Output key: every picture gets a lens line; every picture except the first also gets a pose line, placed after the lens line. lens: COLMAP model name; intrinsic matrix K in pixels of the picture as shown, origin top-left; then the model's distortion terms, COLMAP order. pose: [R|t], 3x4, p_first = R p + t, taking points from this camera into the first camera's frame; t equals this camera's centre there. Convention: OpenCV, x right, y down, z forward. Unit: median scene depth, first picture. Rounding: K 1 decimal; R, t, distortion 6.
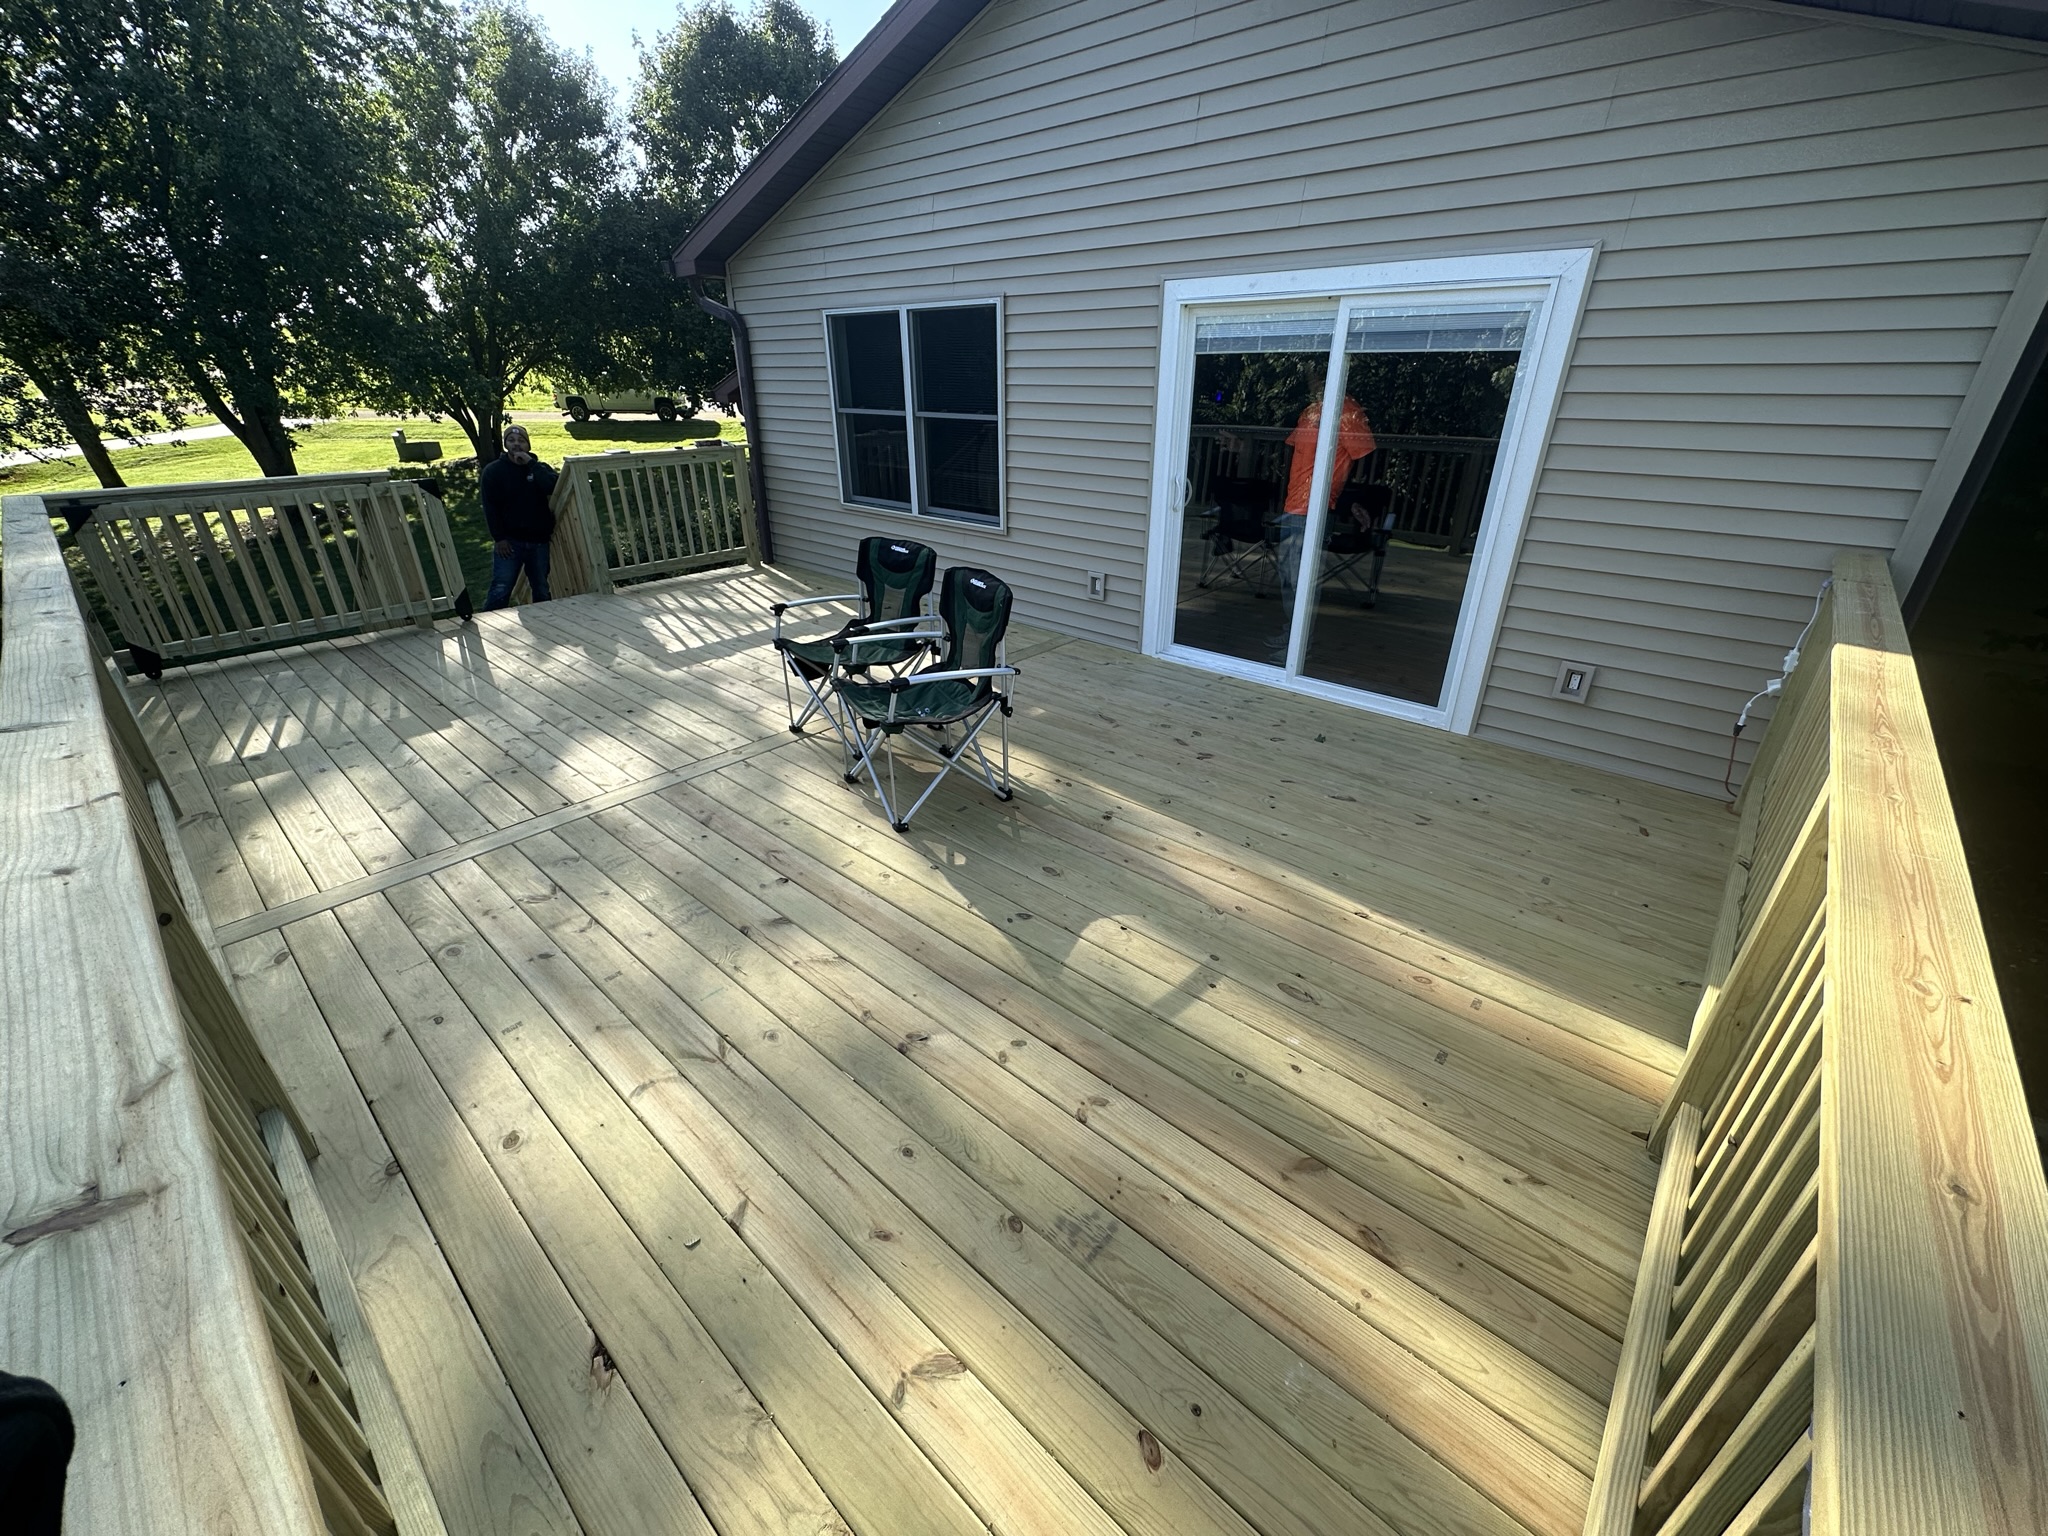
lens RADIAL K [[809.6, 0, 1021.0], [0, 809.6, 767.4], [0, 0, 1]] dist [-0.001068, -0.000146]
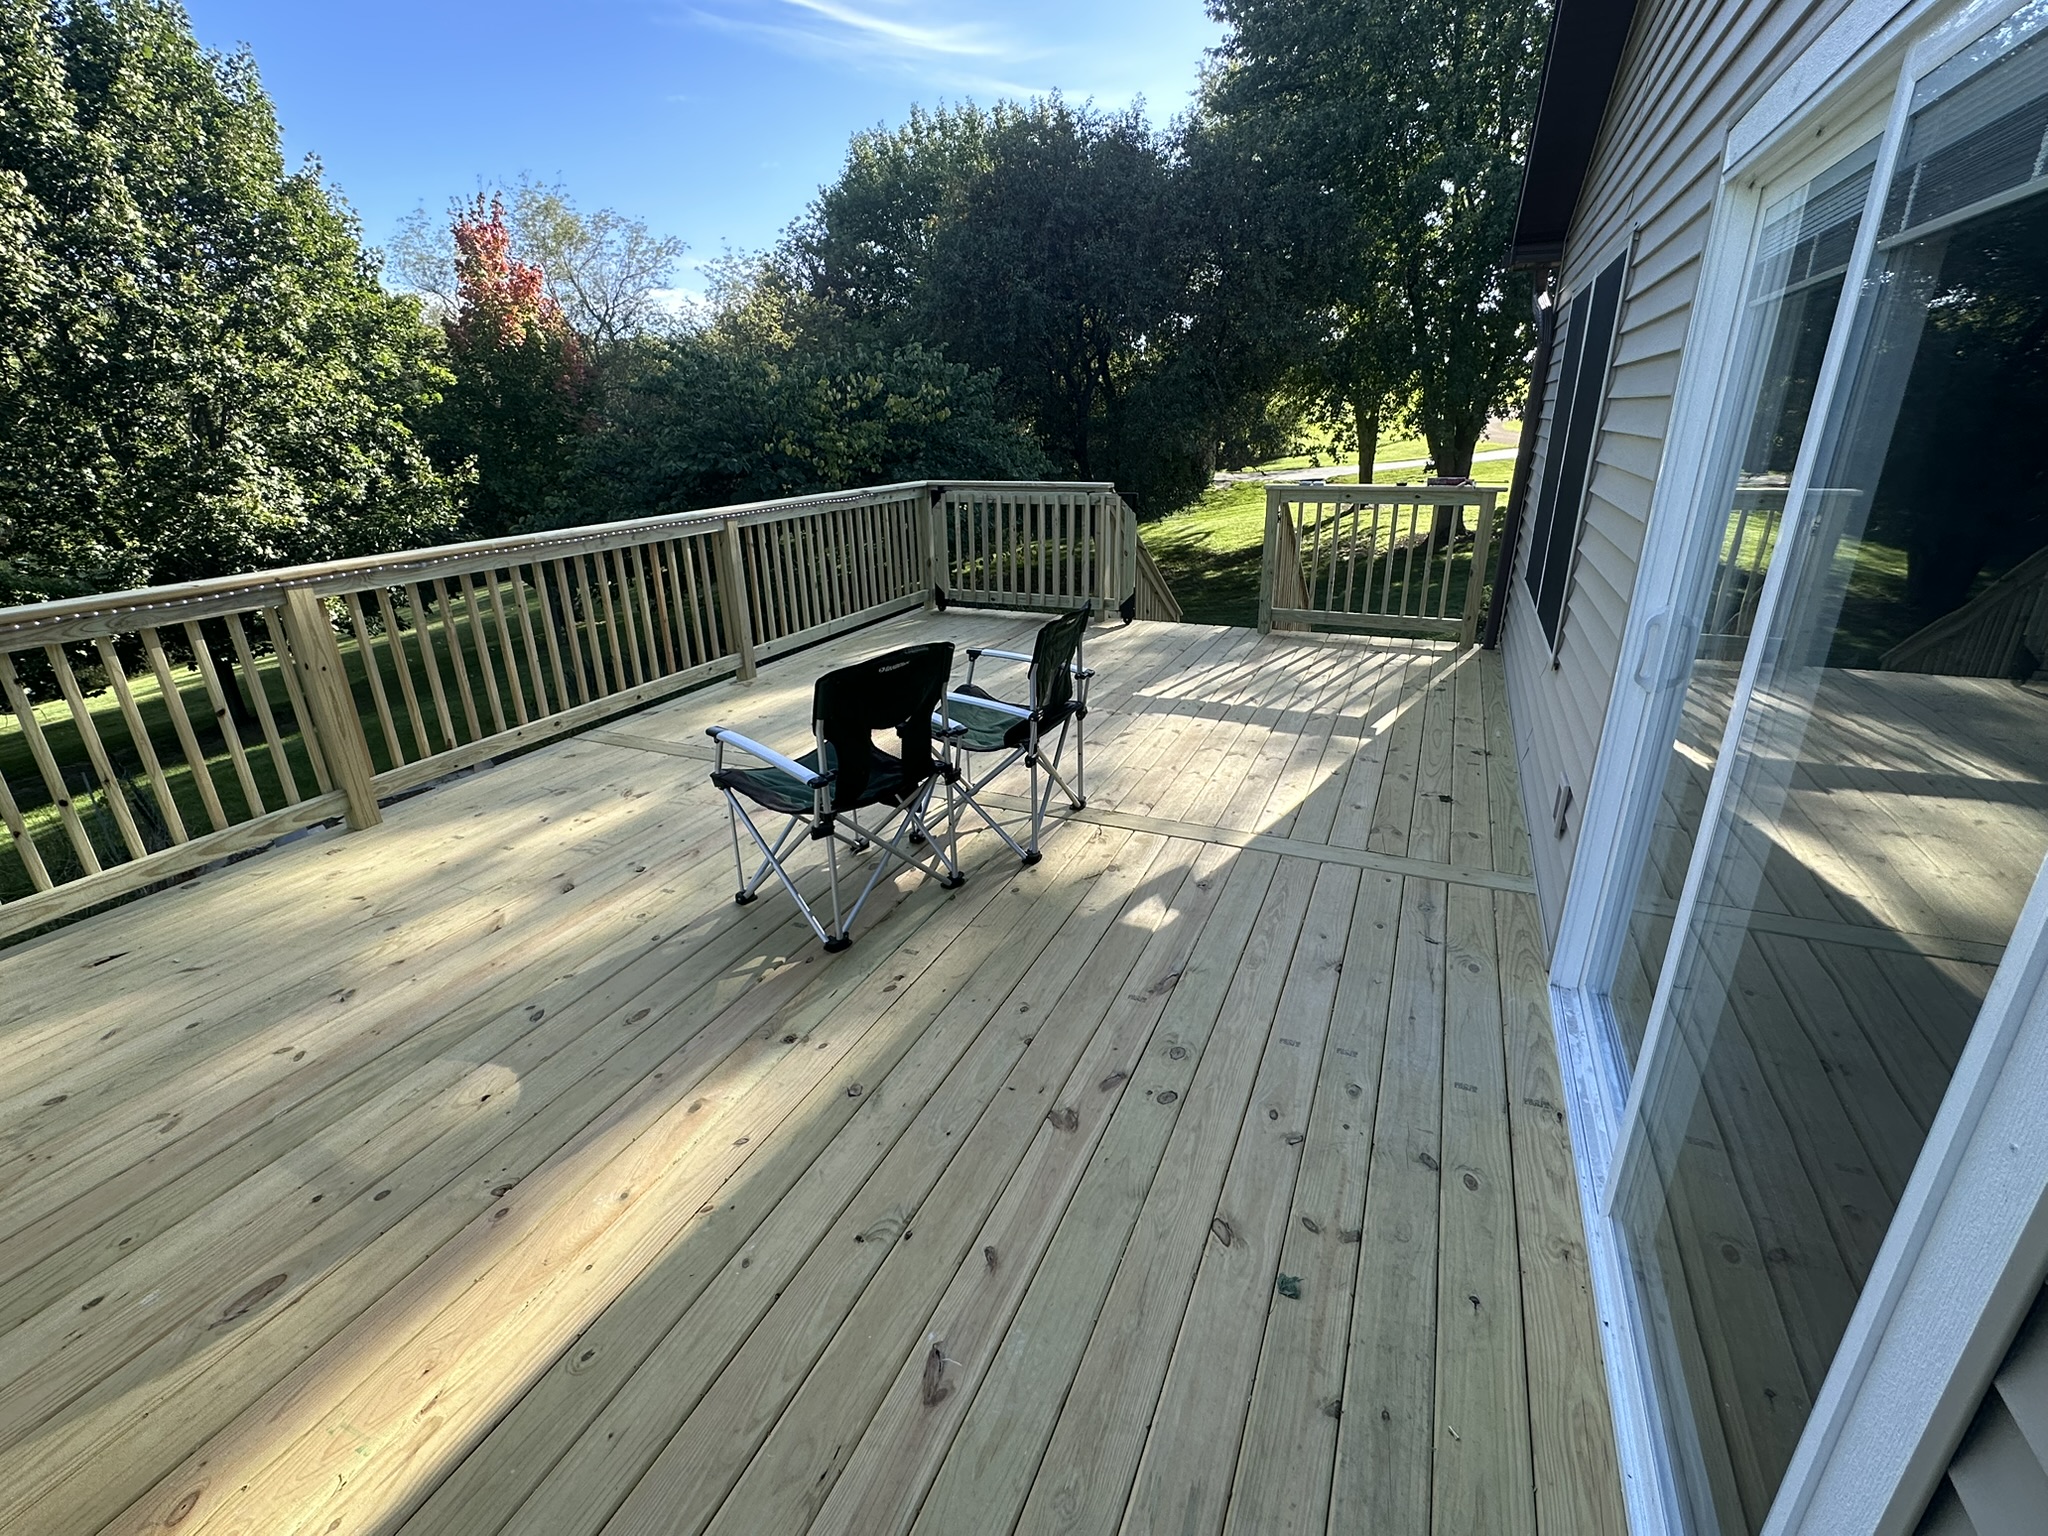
lens RADIAL K [[906.2, 0, 1032.5], [0, 906.2, 760.0], [0, 0, 1]] dist [0.000299, 0.000217]
pose [[0.309327, 0.331325, -0.891370, 0.515433], [-0.400371, 0.895591, 0.193956, -0.249229], [0.862566, 0.296883, 0.409684, 0.550494]]
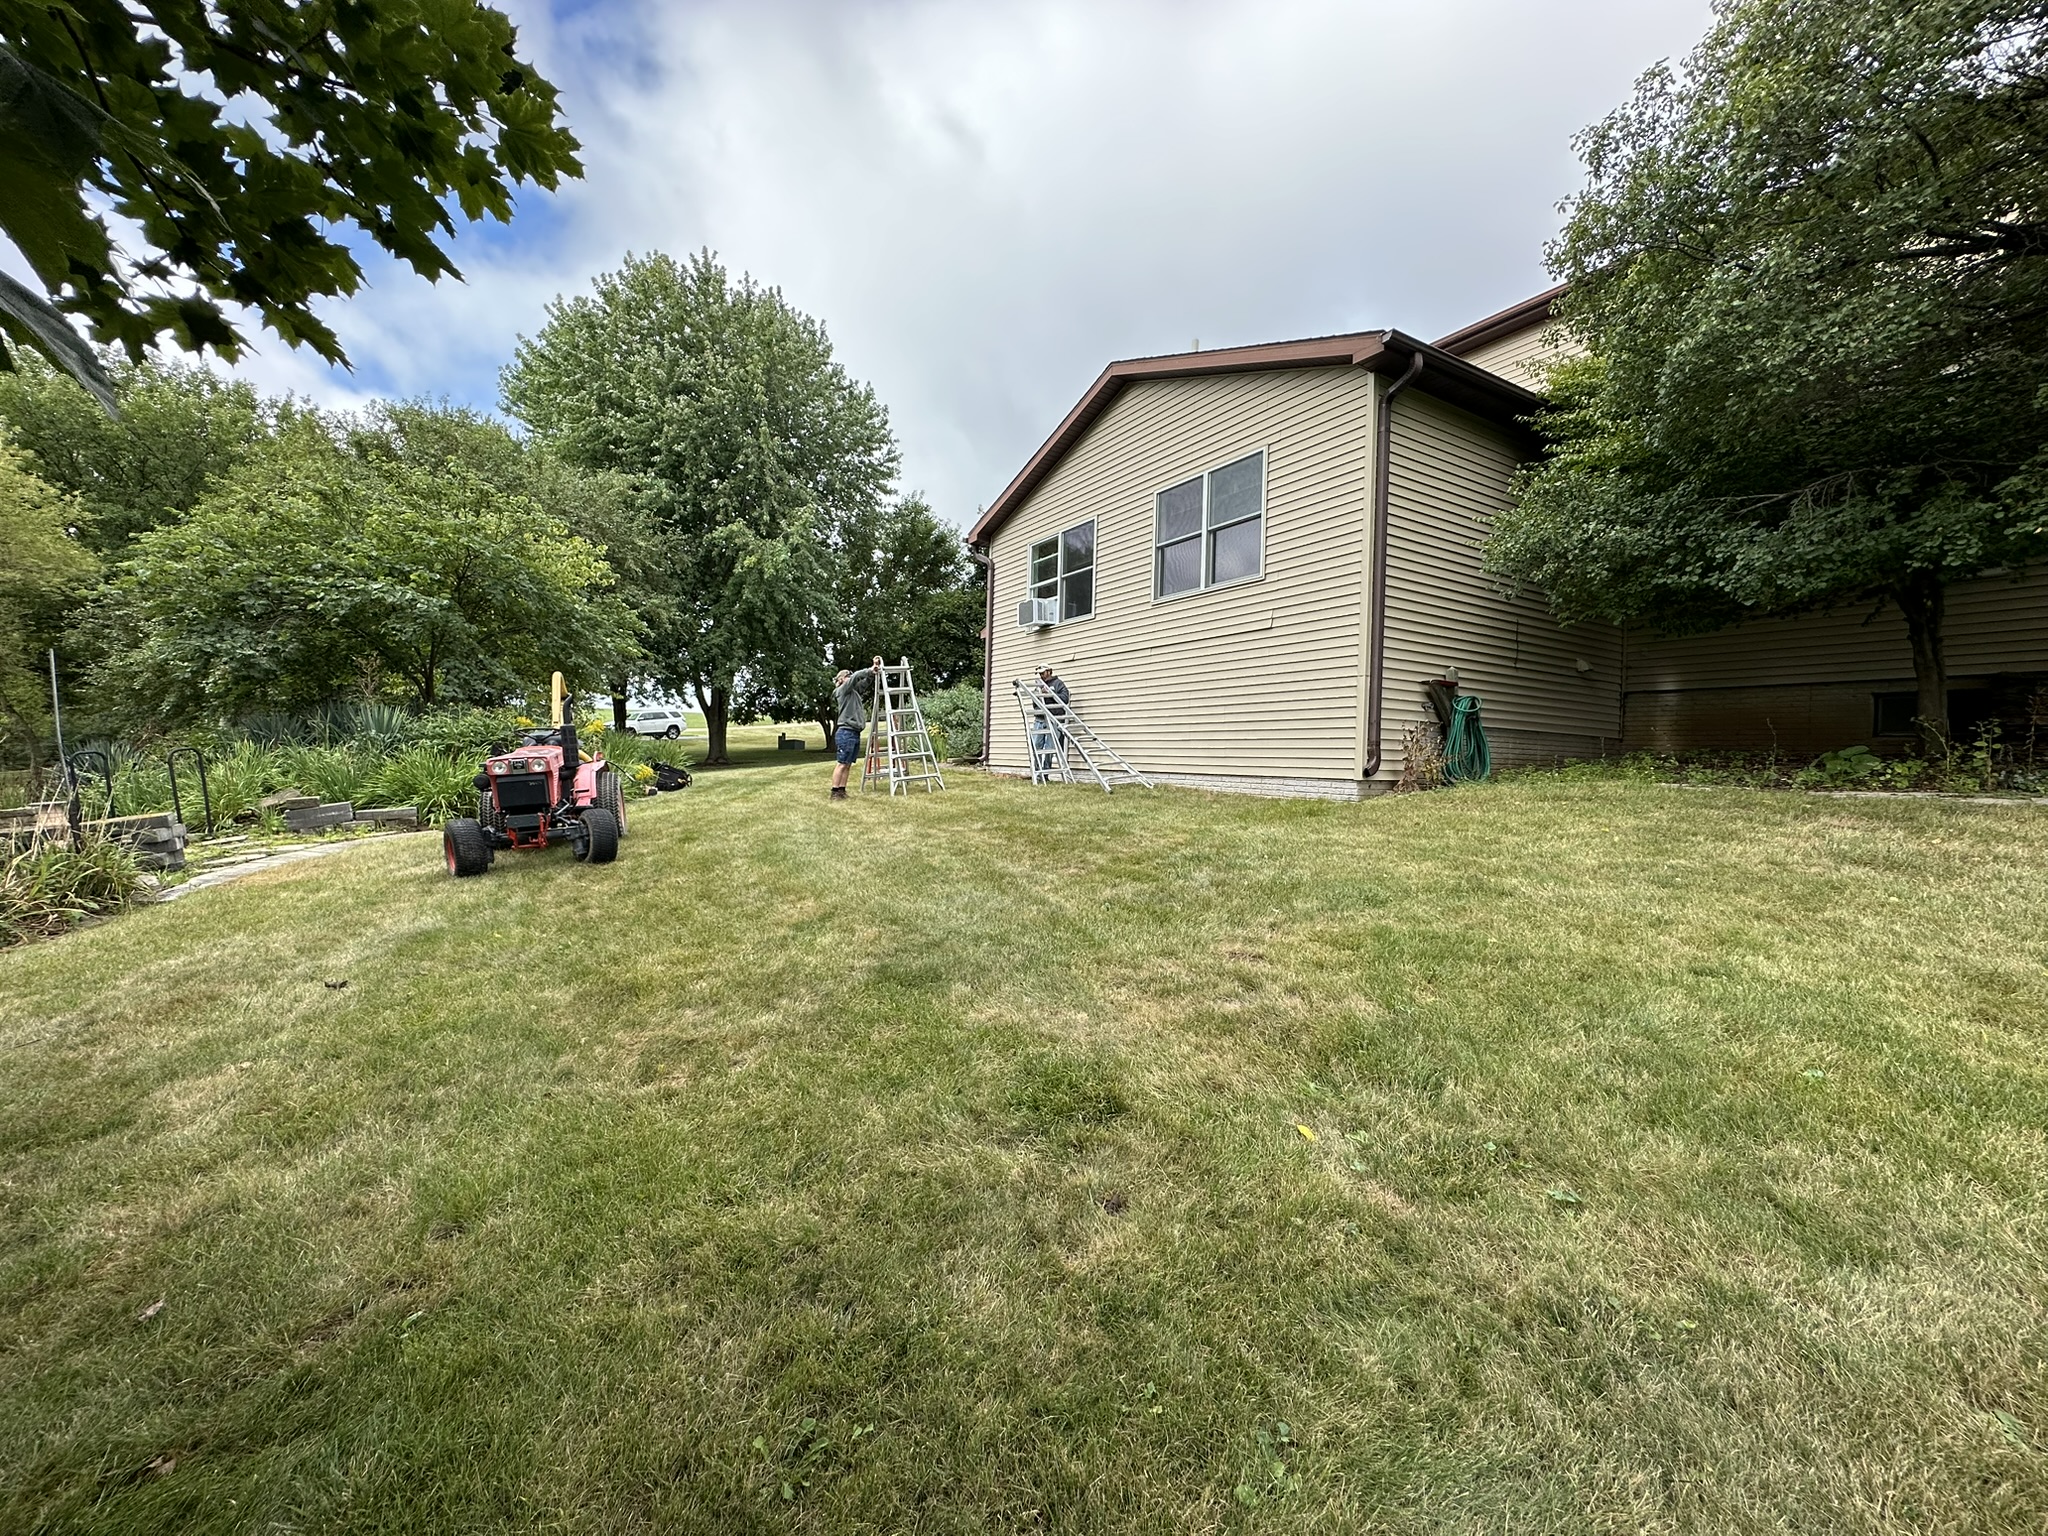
lens RADIAL K [[809.6, 0, 1021.0], [0, 809.6, 767.4], [0, 0, 1]] dist [-0.001068, -0.000146]
pose [[0.953146, 0.026648, -0.301334, 0.495350], [-0.155431, 0.897713, -0.412253, 1.058237], [0.259525, 0.439774, 0.859794, -0.719630]]
